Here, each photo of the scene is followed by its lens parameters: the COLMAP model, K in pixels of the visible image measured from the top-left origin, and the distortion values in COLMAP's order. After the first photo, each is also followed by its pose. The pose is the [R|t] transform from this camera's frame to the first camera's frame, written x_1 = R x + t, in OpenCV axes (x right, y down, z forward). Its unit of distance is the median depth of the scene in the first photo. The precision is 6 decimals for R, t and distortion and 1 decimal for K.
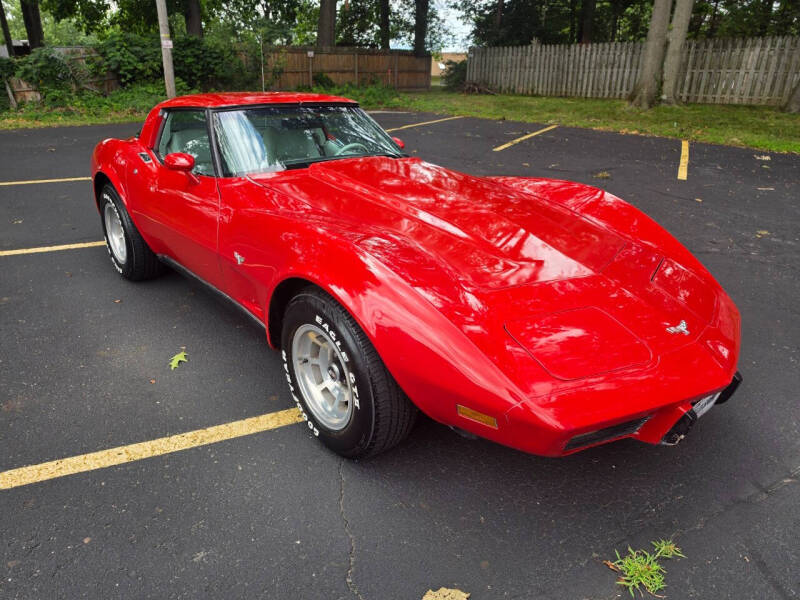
lens RADIAL K [[568.9, 0, 403.4], [0, 568.9, 305.2], [0, 0, 1]] dist [0.012391, -0.016538]
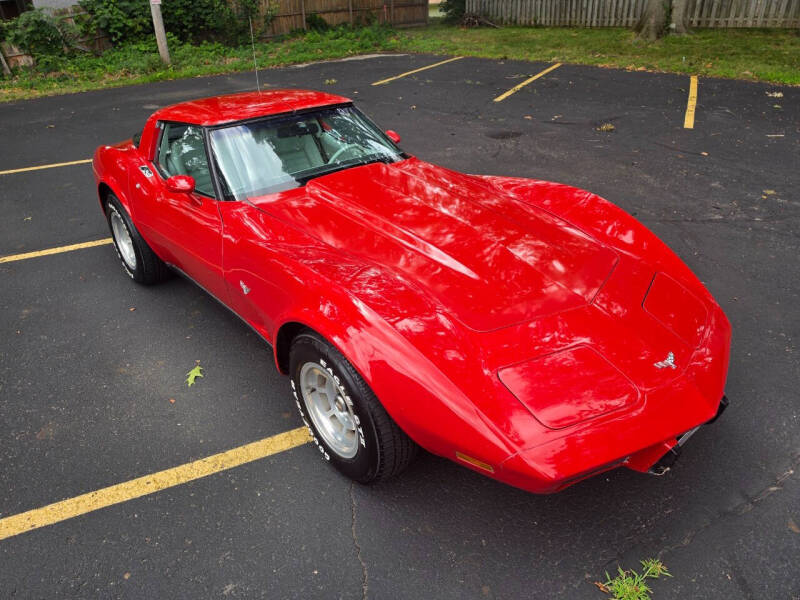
lens RADIAL K [[568.9, 0, 396.8], [0, 568.9, 296.4], [0, 0, 1]] dist [0.012391, -0.016538]
pose [[0.998586, -0.044211, -0.029526, 0.016882], [0.046785, 0.994556, 0.093107, -0.128173], [0.025249, -0.094356, 0.995218, -0.026018]]
